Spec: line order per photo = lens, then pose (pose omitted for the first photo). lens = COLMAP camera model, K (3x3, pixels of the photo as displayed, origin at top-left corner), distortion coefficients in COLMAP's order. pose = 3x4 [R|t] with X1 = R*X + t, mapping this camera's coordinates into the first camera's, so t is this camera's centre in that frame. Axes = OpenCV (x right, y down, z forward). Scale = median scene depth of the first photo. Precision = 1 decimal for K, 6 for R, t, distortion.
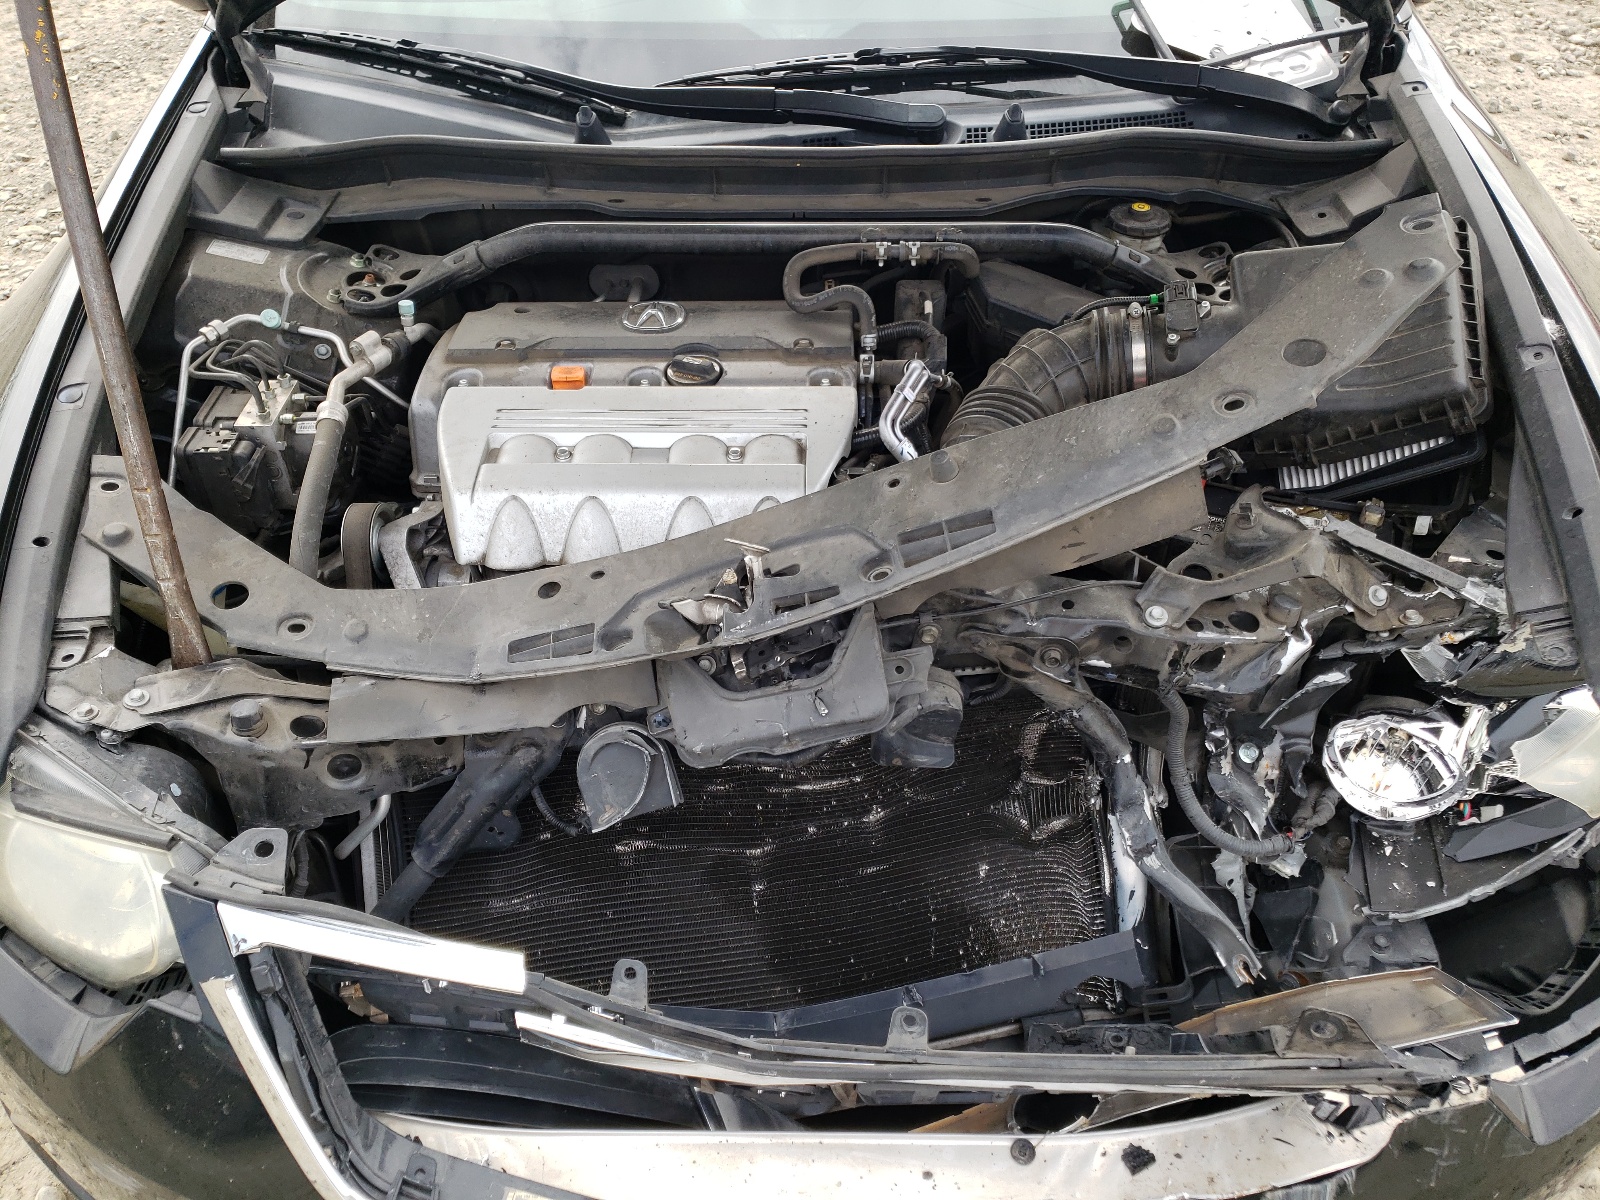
lens RADIAL K [[1293.6, 0, 800.0], [0, 1293.6, 600.0], [0, 0, 1]] dist [-0.012472, -0.007403]
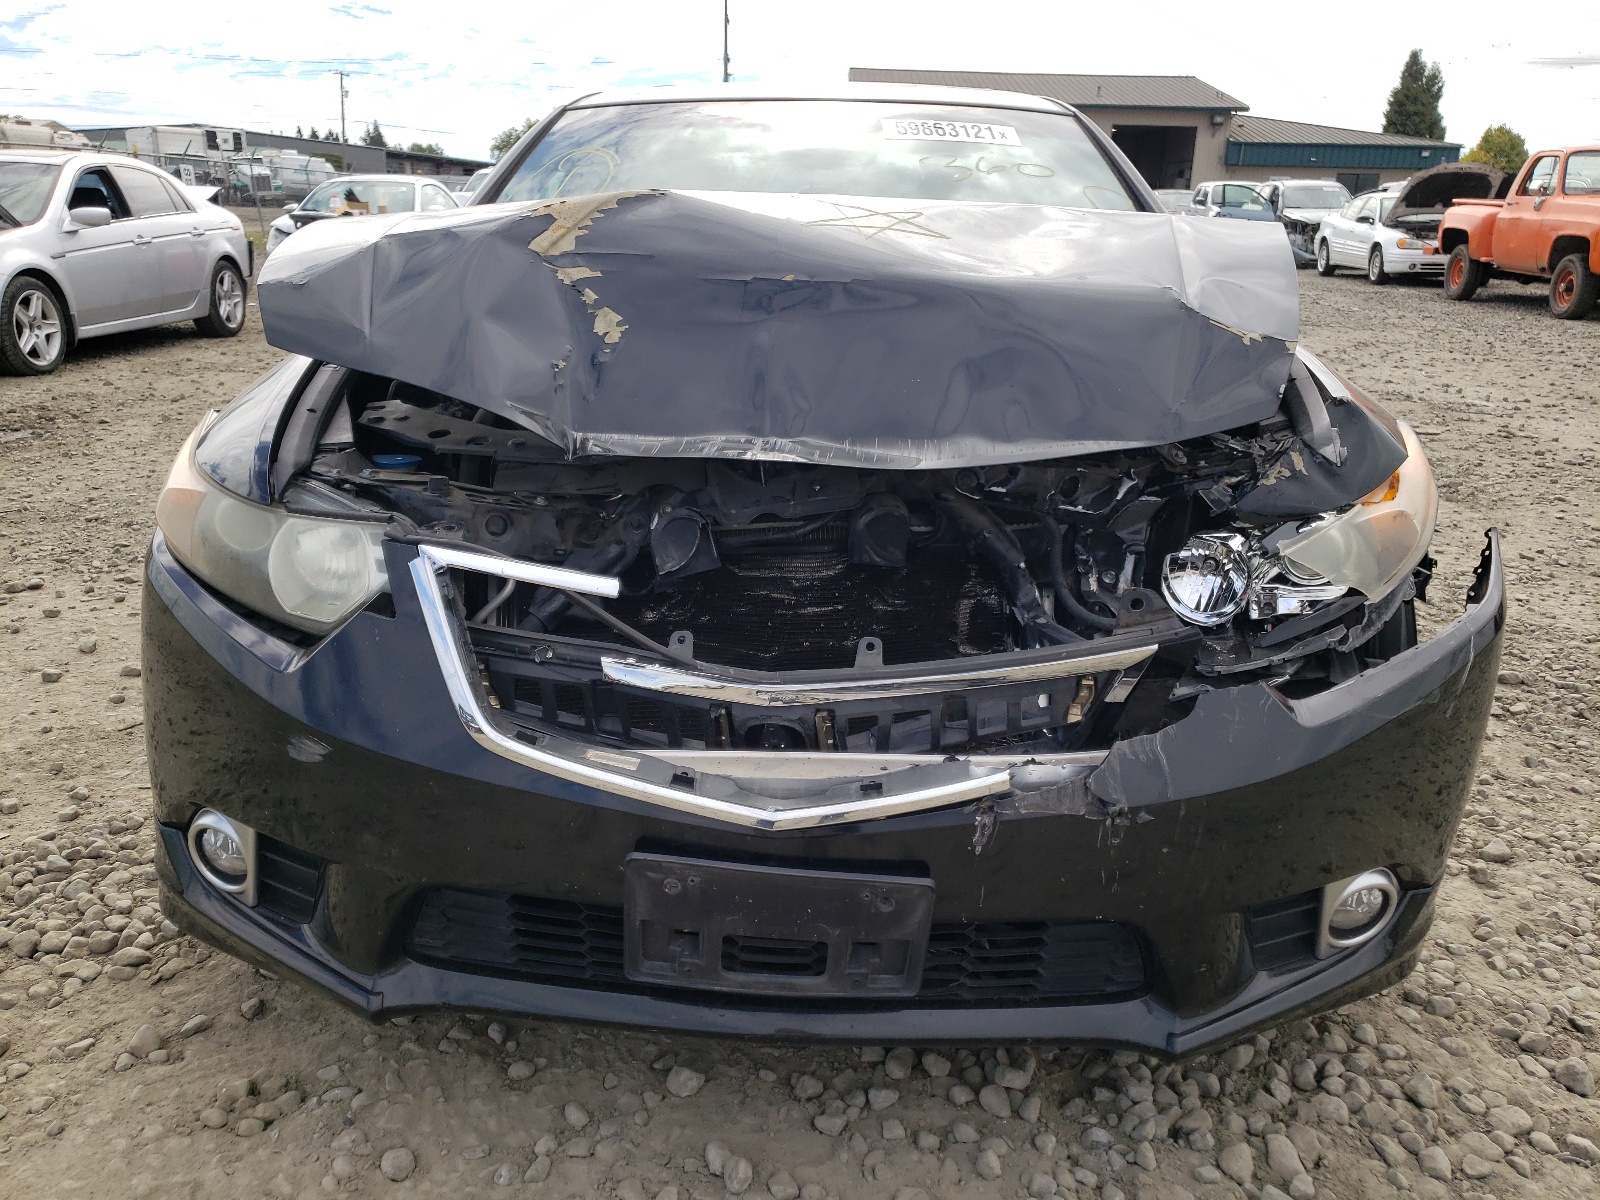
lens RADIAL K [[1293.6, 0, 800.0], [0, 1293.6, 600.0], [0, 0, 1]] dist [-0.012472, -0.007403]
pose [[0.999699, 0.023782, -0.005985, 0.010506], [-0.024210, 0.918161, -0.395467, 0.774067], [-0.003910, 0.395493, 0.918461, -0.343017]]
